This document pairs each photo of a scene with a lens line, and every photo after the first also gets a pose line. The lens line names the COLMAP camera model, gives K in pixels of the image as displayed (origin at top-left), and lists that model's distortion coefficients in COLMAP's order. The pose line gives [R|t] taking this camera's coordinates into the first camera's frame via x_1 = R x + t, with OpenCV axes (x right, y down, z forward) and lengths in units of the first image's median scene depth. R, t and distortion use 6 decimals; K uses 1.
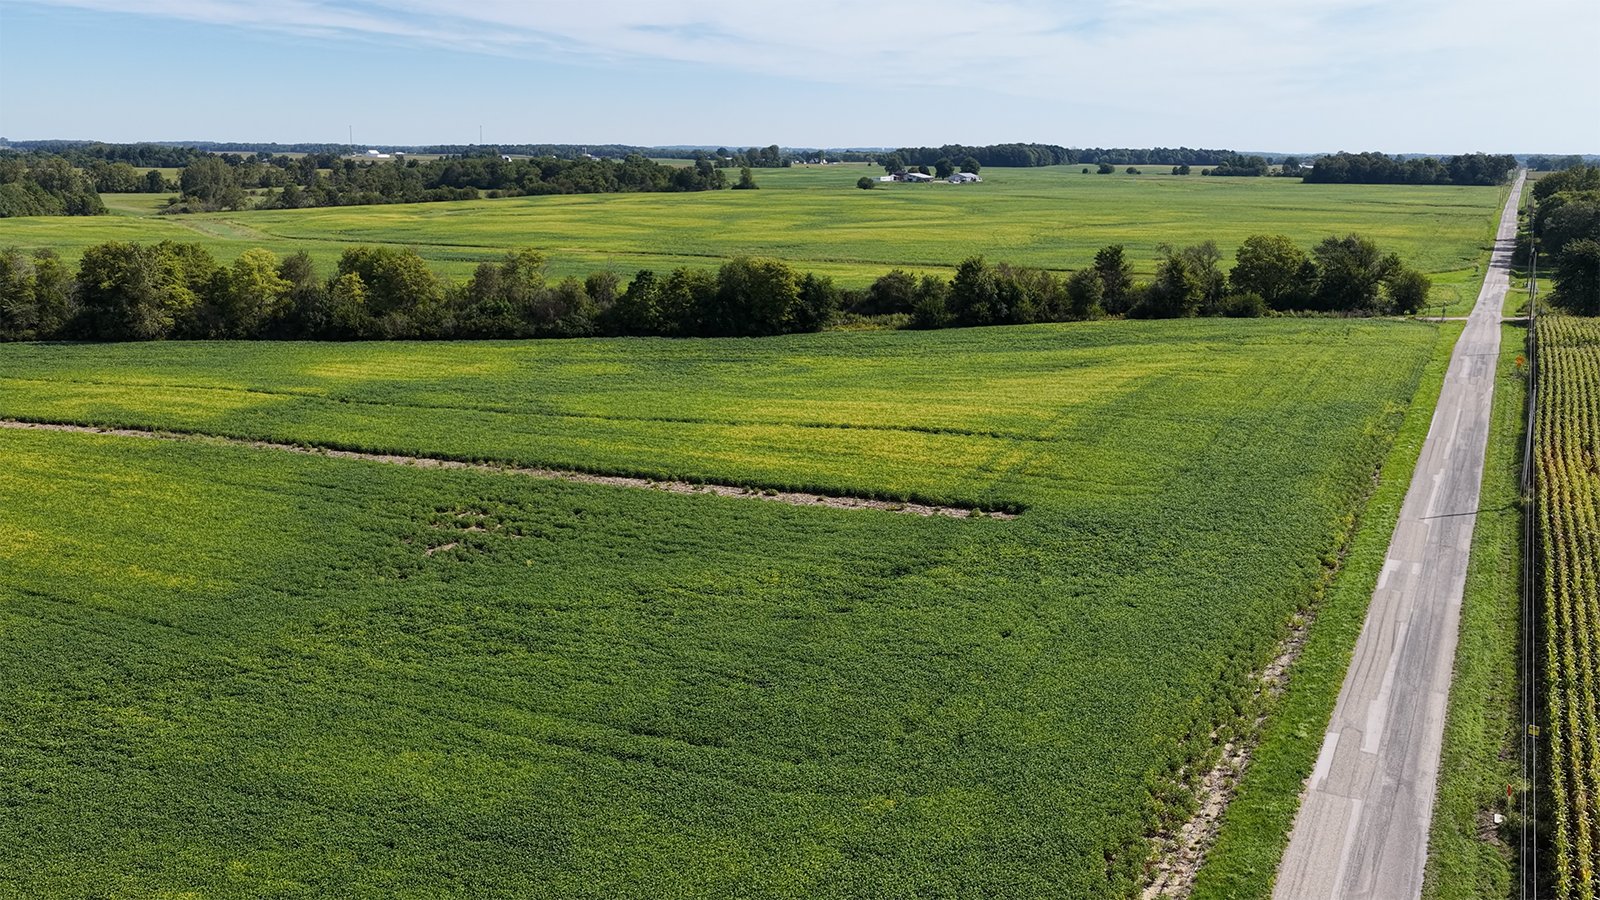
lens RADIAL K [[1366.9, 0, 803.3], [0, 1366.9, 451.3], [0, 0, 1]] dist [0.001077, 0.026674]
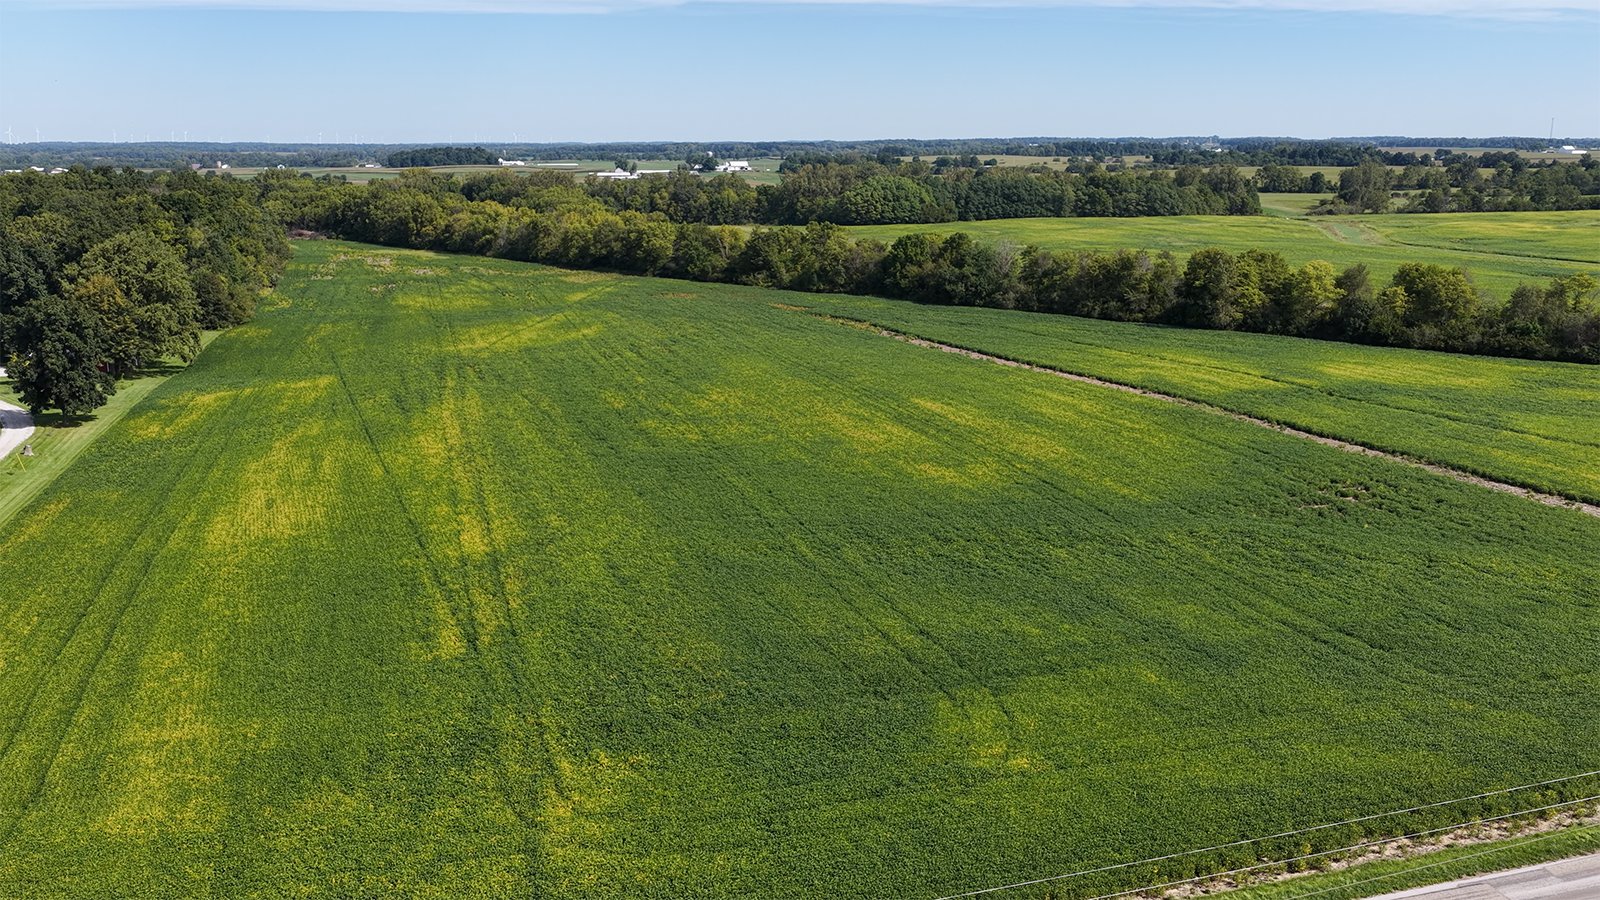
lens RADIAL K [[1360.7, 0, 800.8], [0, 1360.7, 450.5], [0, 0, 1]] dist [-0.012088, 0.029931]
pose [[0.693334, 0.152509, -0.704293, 0.140266], [-0.149591, 0.986519, 0.066360, 0.001969], [0.704918, 0.059346, 0.706801, -0.129945]]
